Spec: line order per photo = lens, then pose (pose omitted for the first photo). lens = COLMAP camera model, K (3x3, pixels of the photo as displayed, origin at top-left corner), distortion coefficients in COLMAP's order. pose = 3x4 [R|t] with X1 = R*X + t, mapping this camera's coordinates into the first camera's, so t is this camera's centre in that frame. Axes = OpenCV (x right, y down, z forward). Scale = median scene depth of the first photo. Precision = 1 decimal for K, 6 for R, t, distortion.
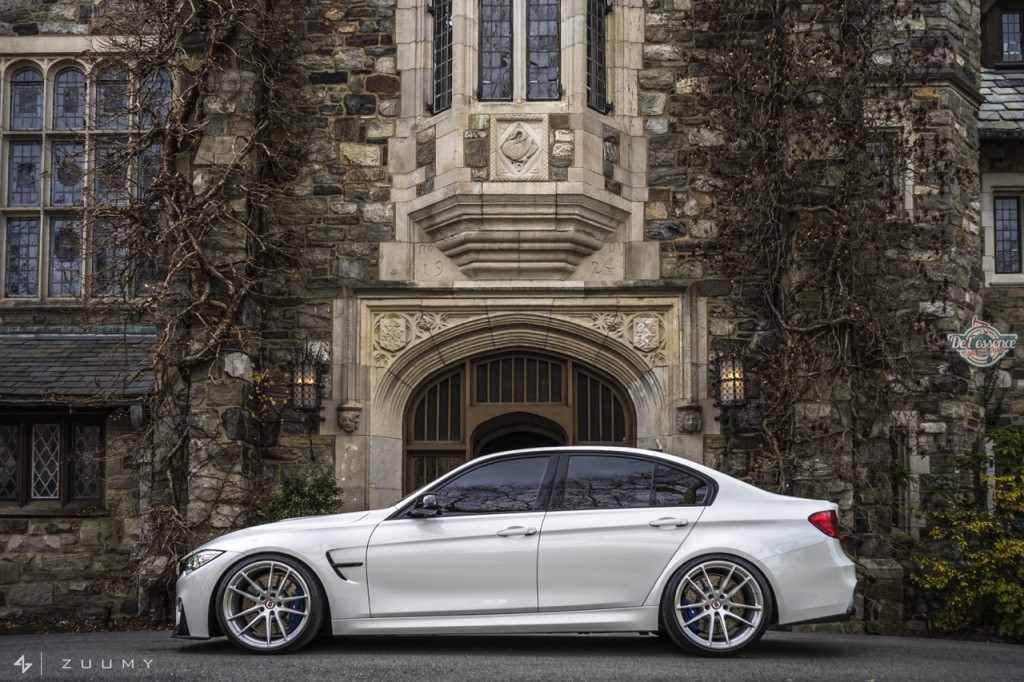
lens RADIAL K [[988.0, 0, 527.0], [0, 988.0, 510.0], [0, 0, 1]] dist [0.003060, 0.003237]
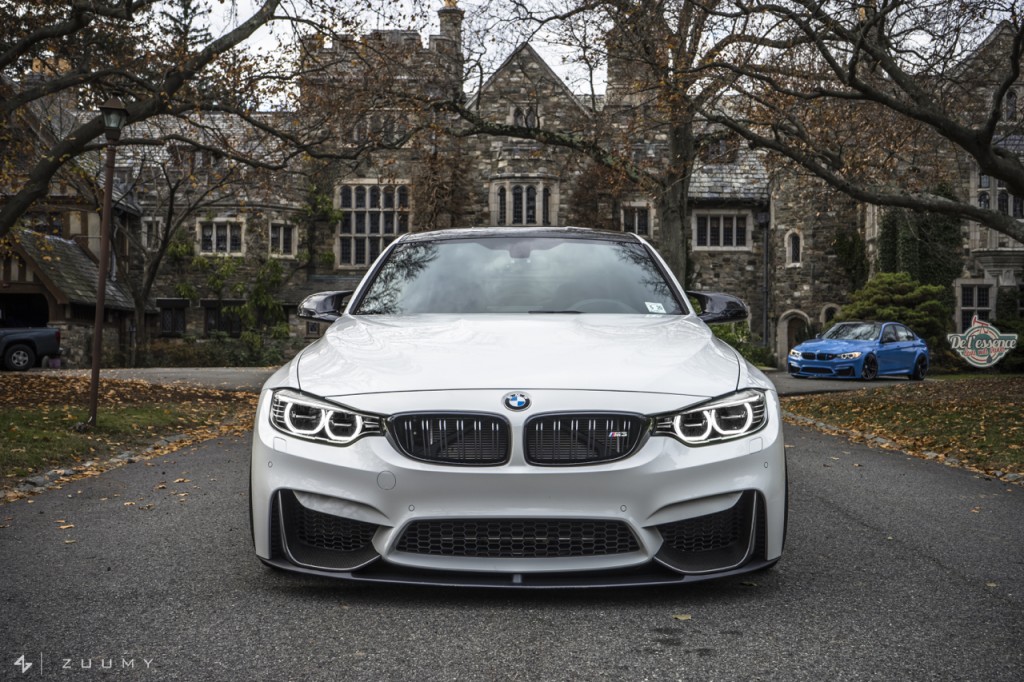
lens RADIAL K [[1221.1, 0, 508.6], [0, 1221.1, 325.3], [0, 0, 1]] dist [0.032597, 0.002246]
pose [[0.999944, 0.005426, 0.009063, -0.101658], [-0.005657, 0.999657, 0.025578, -0.152400], [-0.008921, -0.025628, 0.999632, -3.392916]]
